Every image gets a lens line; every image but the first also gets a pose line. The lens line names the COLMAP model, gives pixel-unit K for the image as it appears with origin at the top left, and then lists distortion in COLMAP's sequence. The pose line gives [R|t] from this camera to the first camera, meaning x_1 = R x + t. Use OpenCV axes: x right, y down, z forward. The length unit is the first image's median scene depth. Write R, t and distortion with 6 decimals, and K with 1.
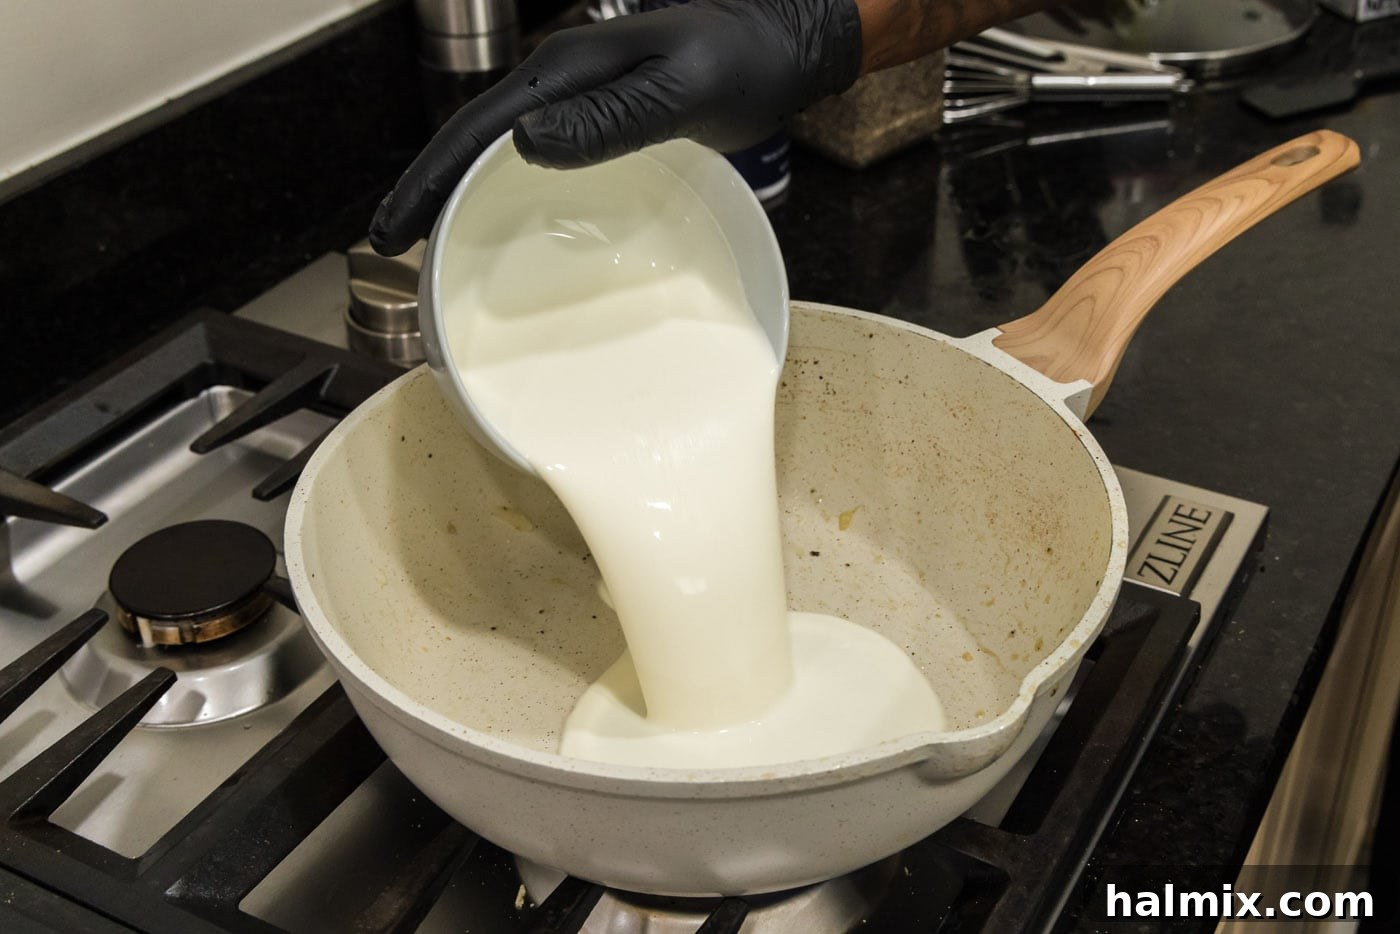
lens RADIAL K [[1984.2, 0, 708.8], [0, 1984.2, 479.7], [0, 0, 1]] dist [-0.010859, 0.000000]
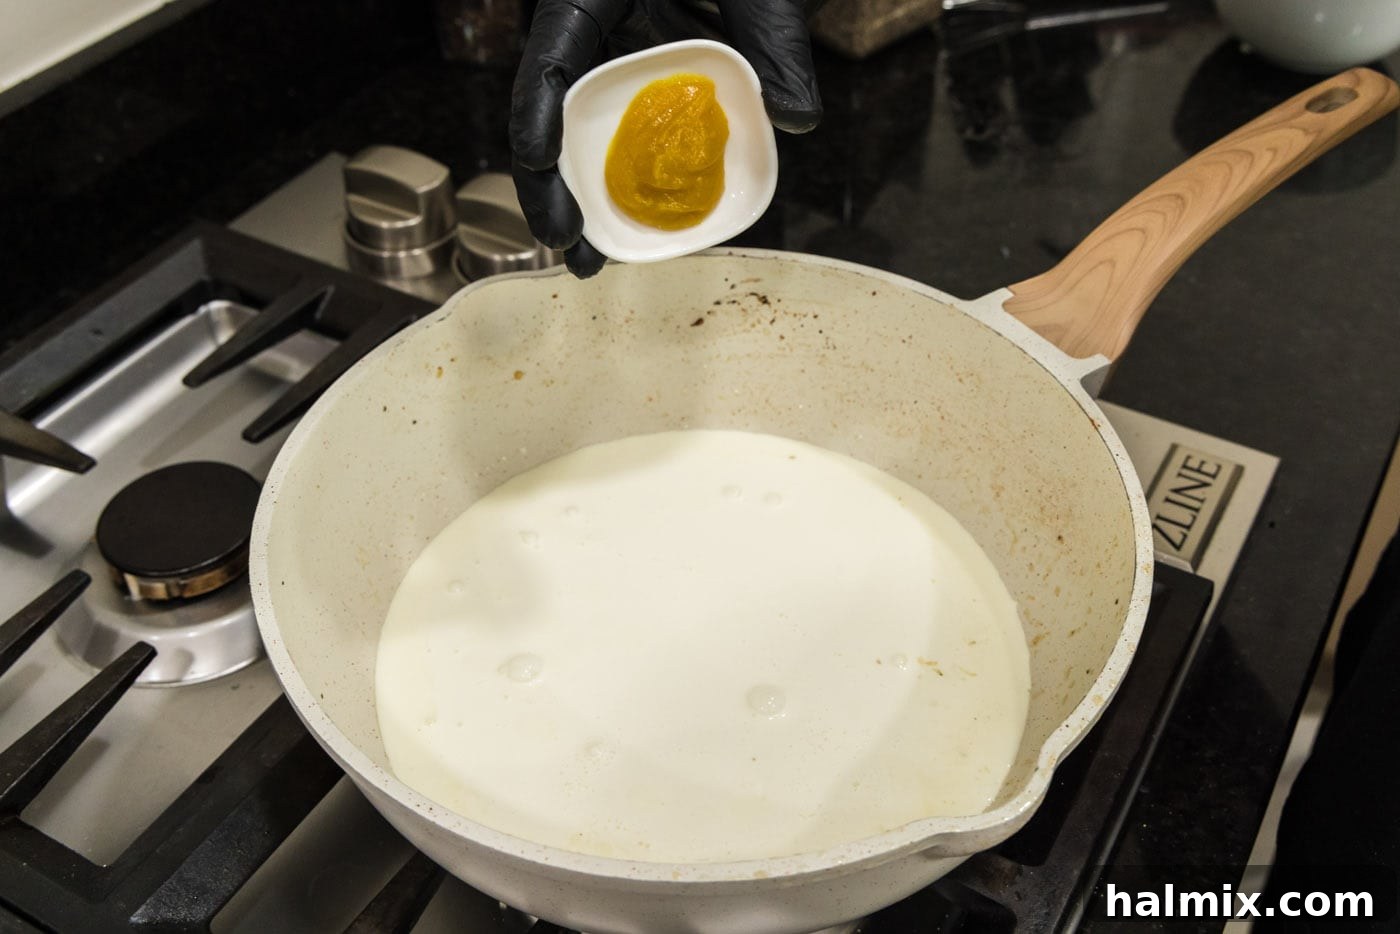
lens RADIAL K [[1667.9, 0, 662.5], [0, 1667.9, 408.1], [0, 0, 1]] dist [-0.000422, 0.000000]
pose [[0.999527, 0.007932, -0.029707, 0.004265], [-0.004506, 0.993506, 0.113690, -0.107792], [0.030416, -0.113502, 0.993072, 0.192229]]
